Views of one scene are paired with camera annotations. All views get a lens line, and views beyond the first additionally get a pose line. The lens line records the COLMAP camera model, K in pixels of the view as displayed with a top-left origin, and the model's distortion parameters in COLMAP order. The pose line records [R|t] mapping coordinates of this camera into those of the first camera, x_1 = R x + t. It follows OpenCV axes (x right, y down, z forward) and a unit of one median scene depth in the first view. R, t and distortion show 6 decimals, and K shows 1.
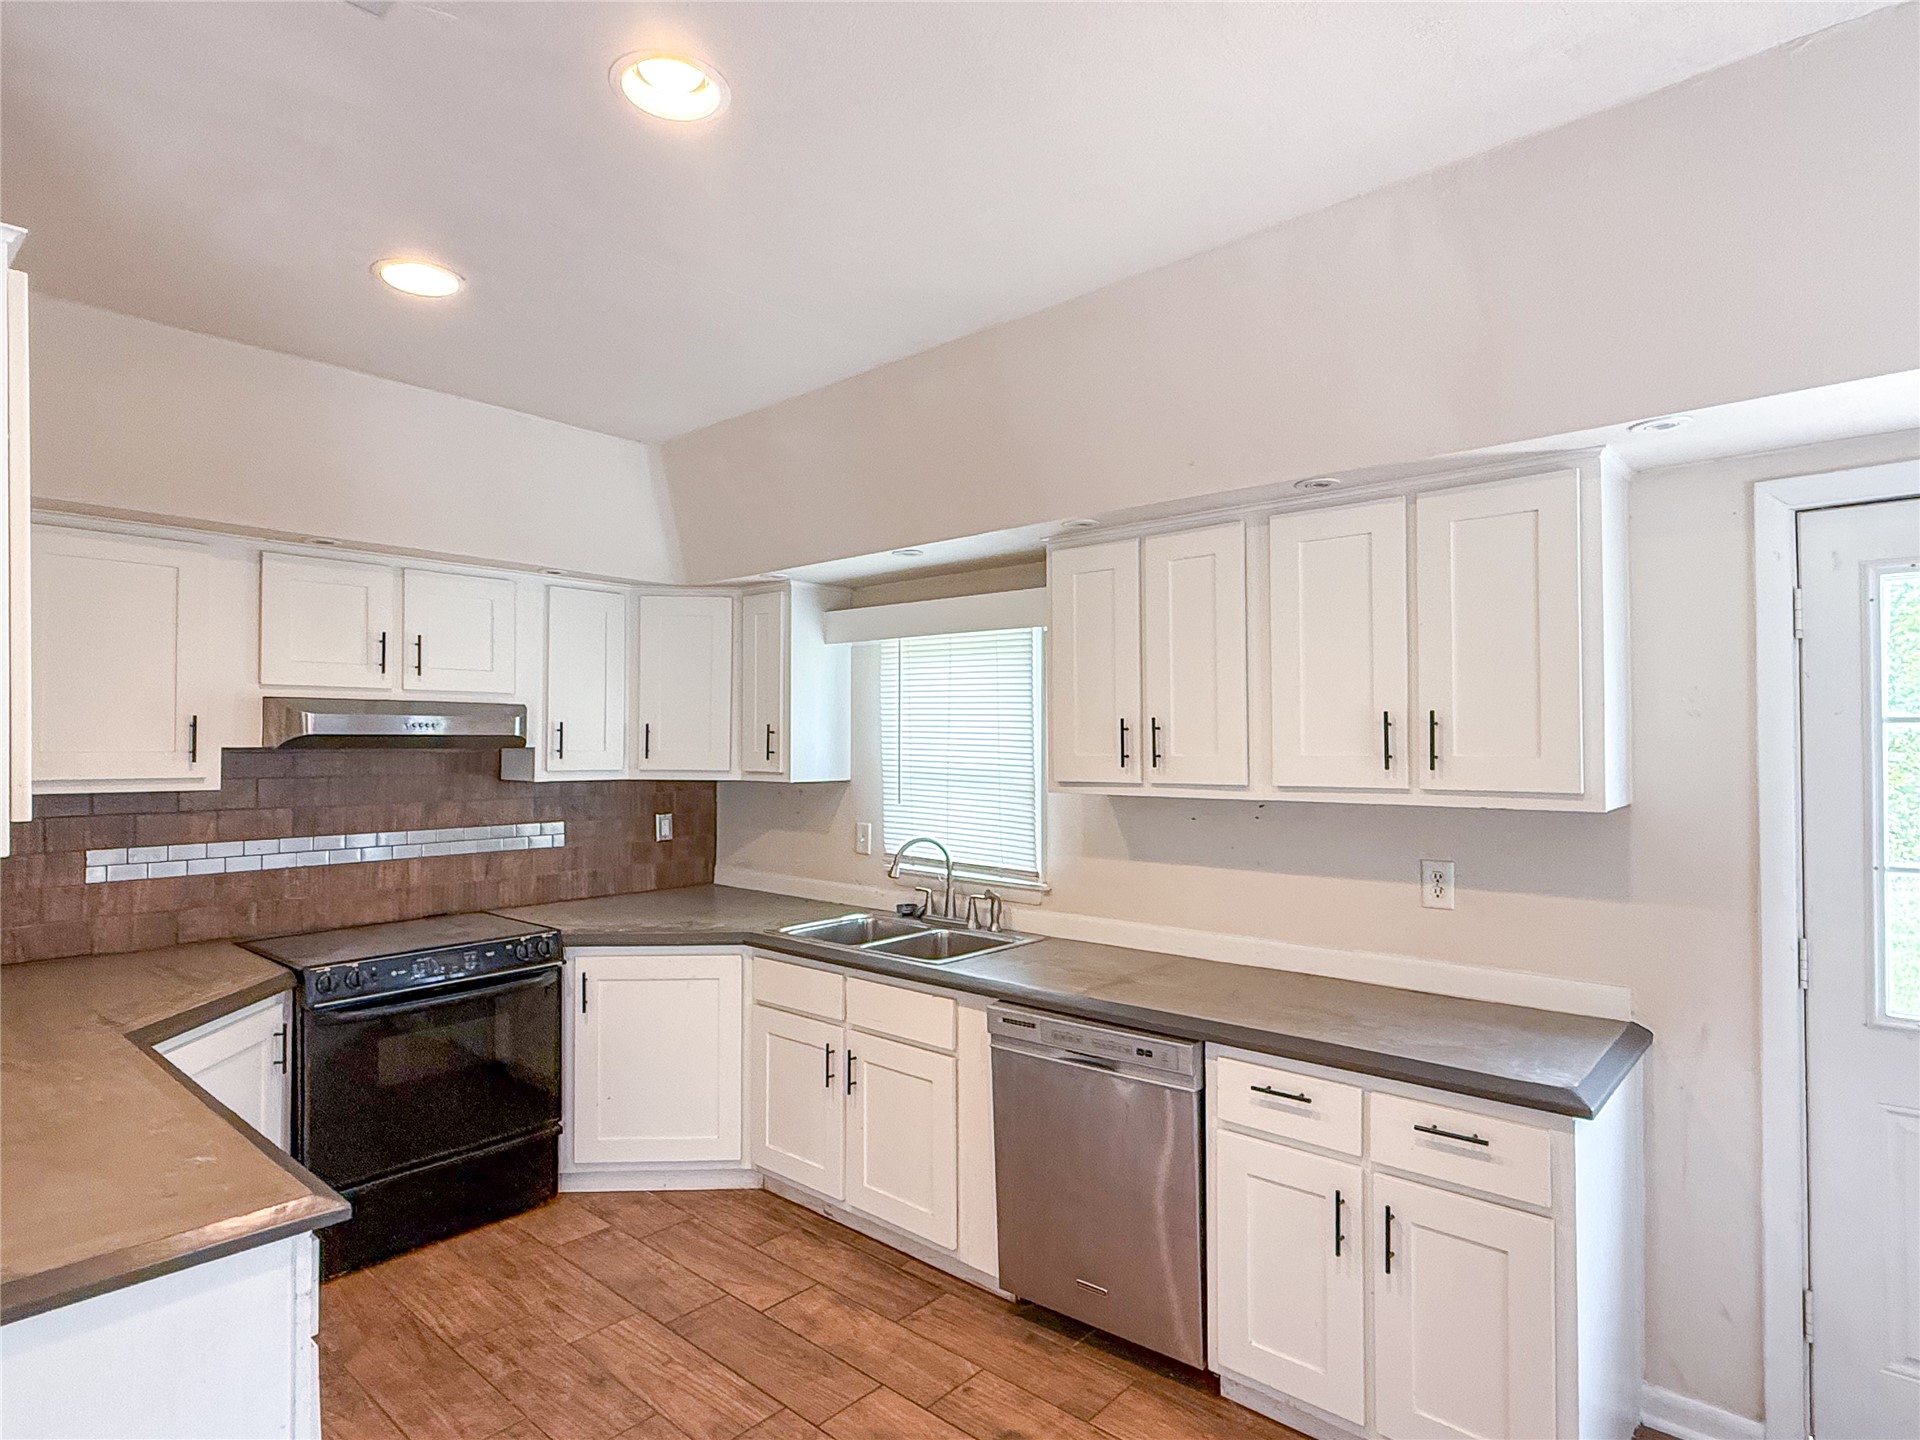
lens RADIAL K [[1049.8, 0, 961.0], [0, 1049.8, 726.6], [0, 0, 1]] dist [0.003802, -0.002015]
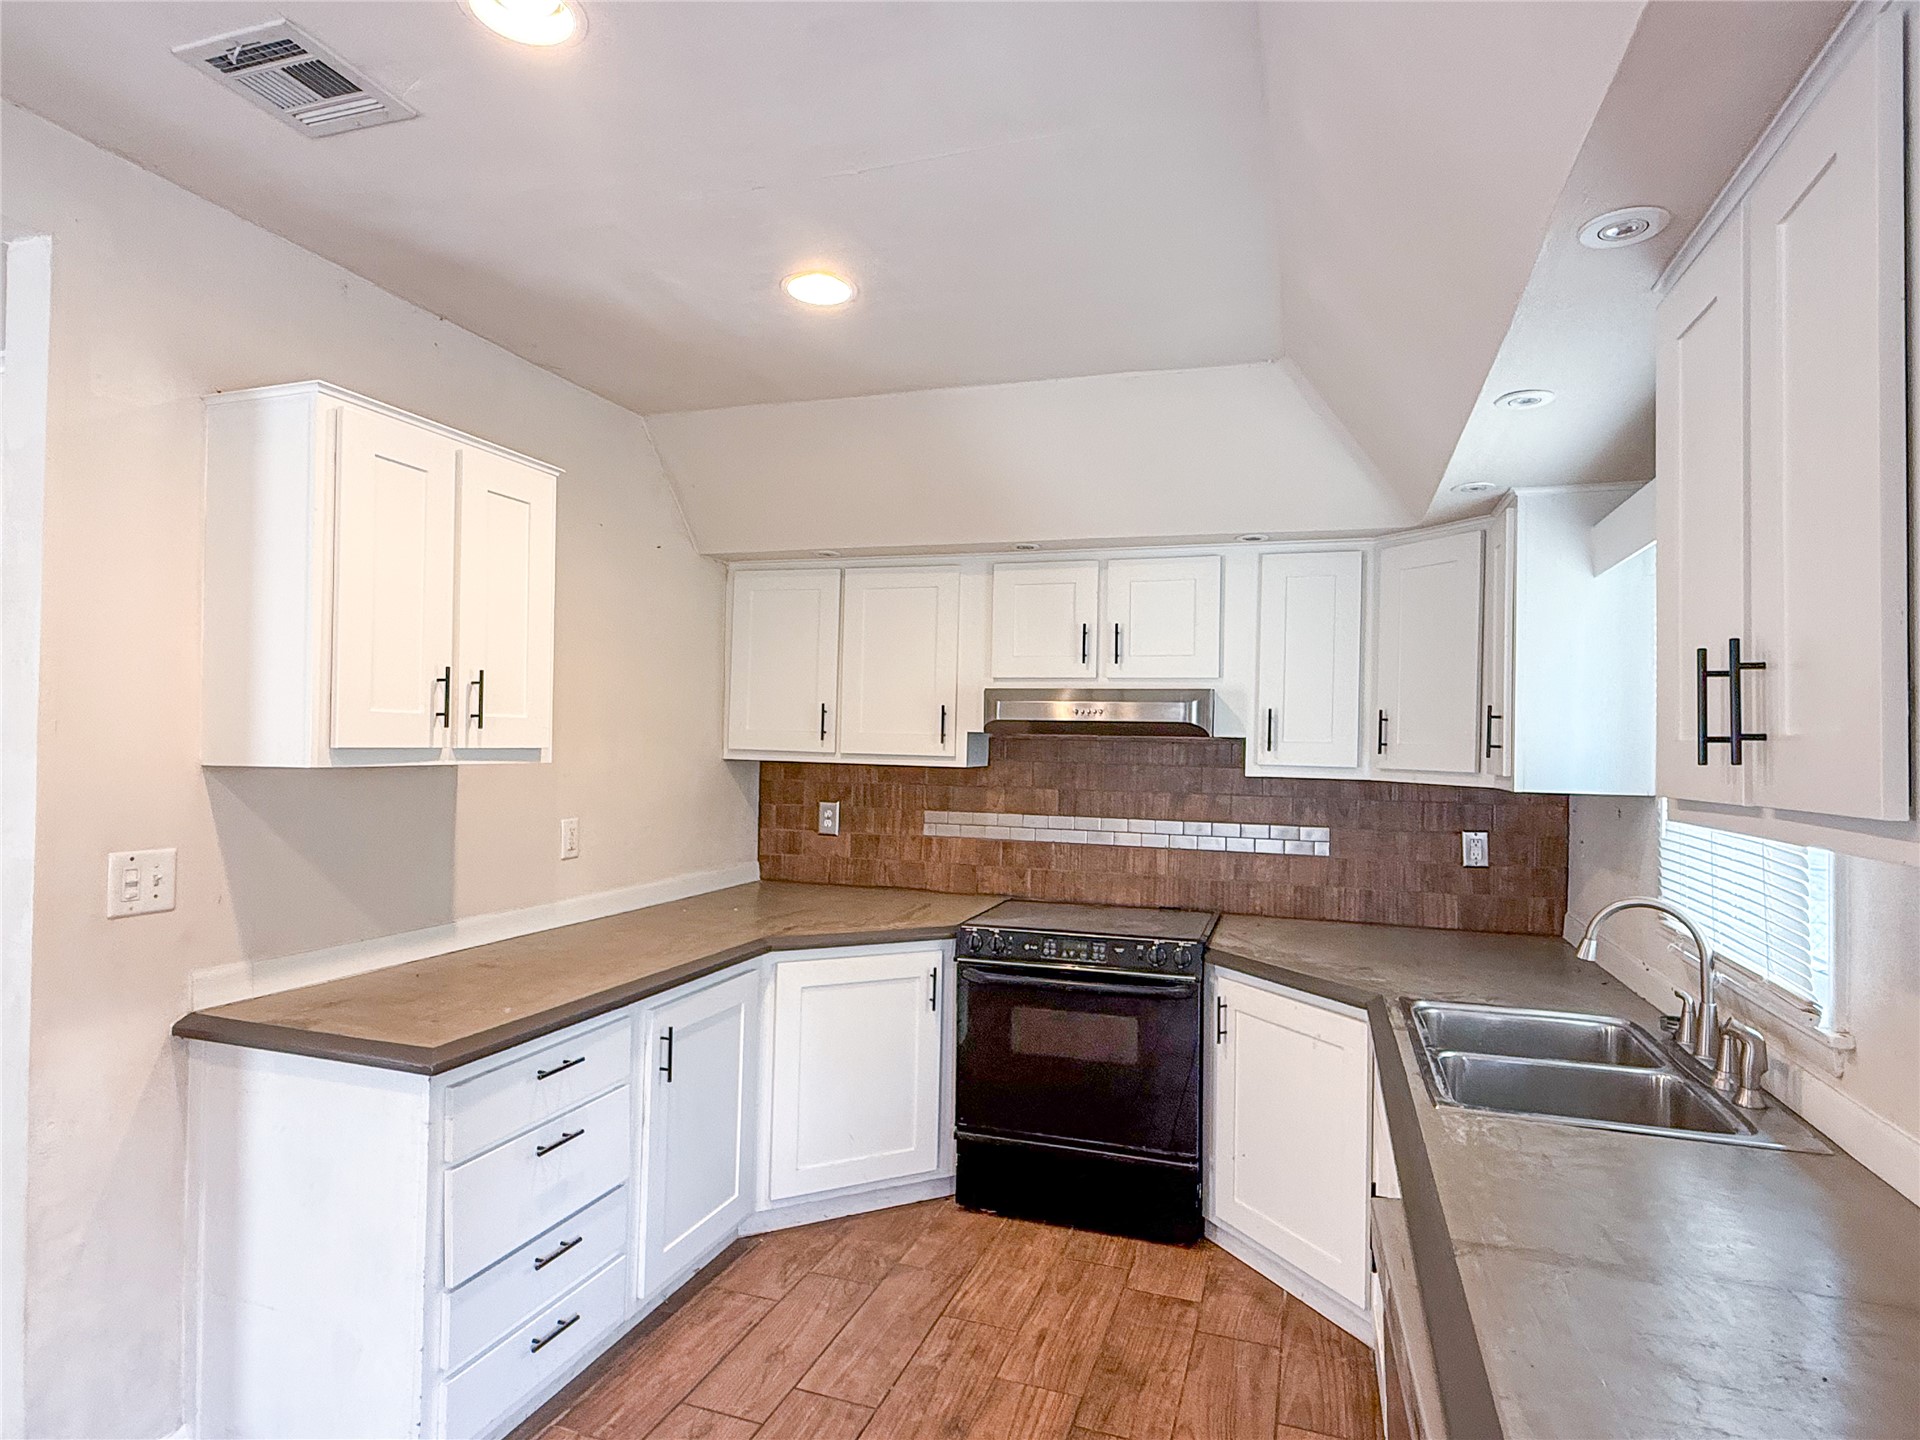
lens RADIAL K [[1049.8, 0, 958.4], [0, 1049.8, 729.0], [0, 0, 1]] dist [0.003802, -0.002015]
pose [[0.379554, -0.006794, -0.925145, 0.385183], [-0.006829, 0.999925, -0.010145, 0.027391], [0.925144, 0.010168, 0.379479, 0.512004]]
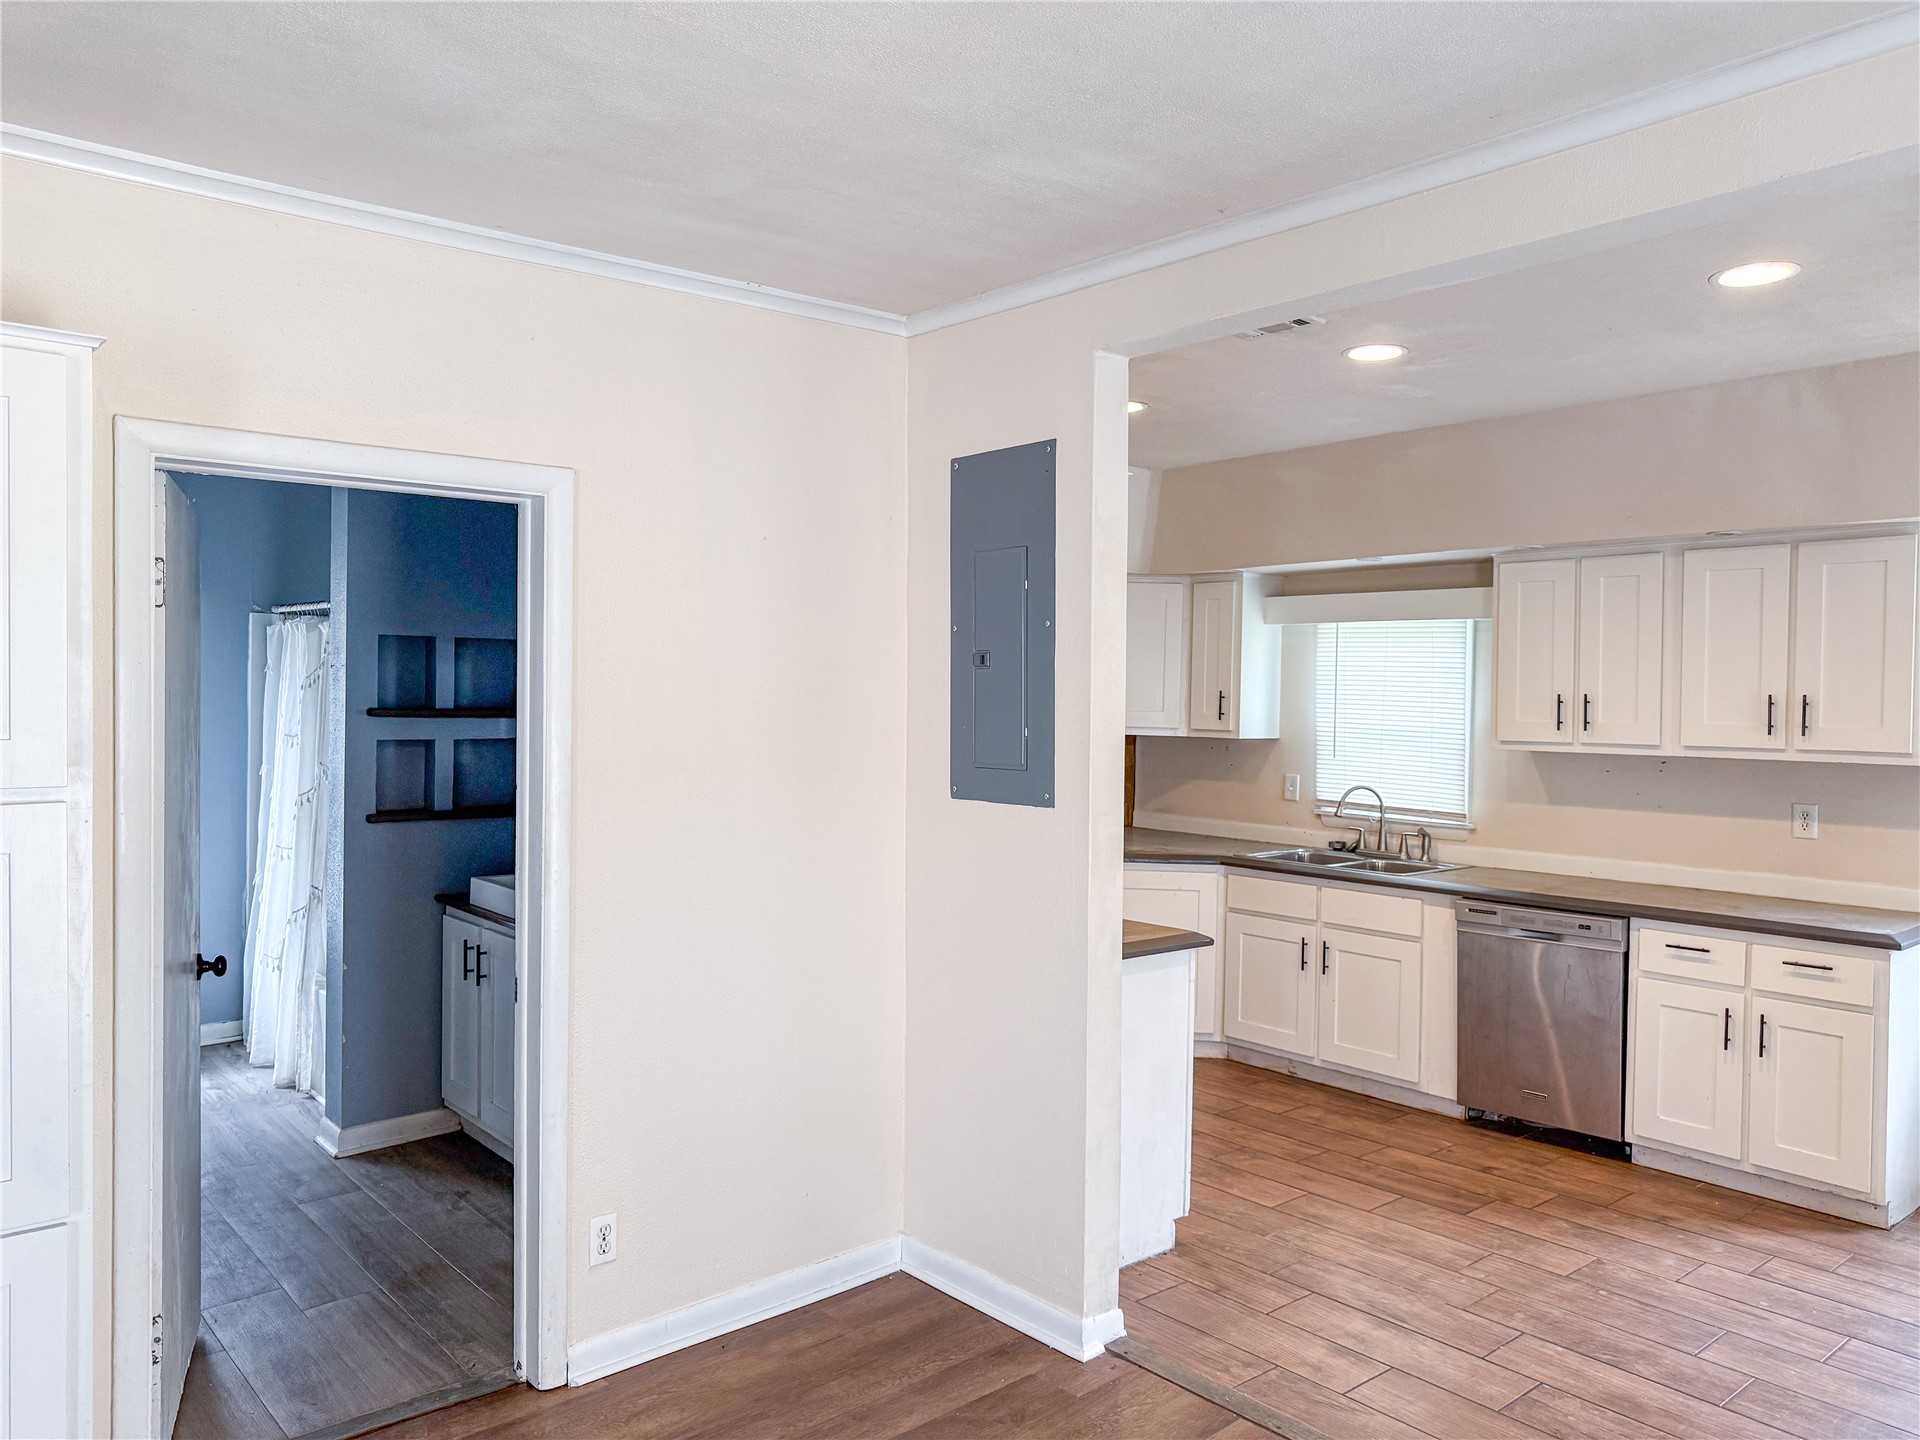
lens RADIAL K [[1407.9, 0, 961.1], [0, 1407.9, 727.1], [0, 0, 1]] dist [-0.006968, 0.028463]
pose [[0.992649, 0.020362, -0.119300, -0.348167], [-0.016385, 0.999280, 0.034230, -0.013532], [0.119911, -0.032024, 0.992268, -0.786043]]
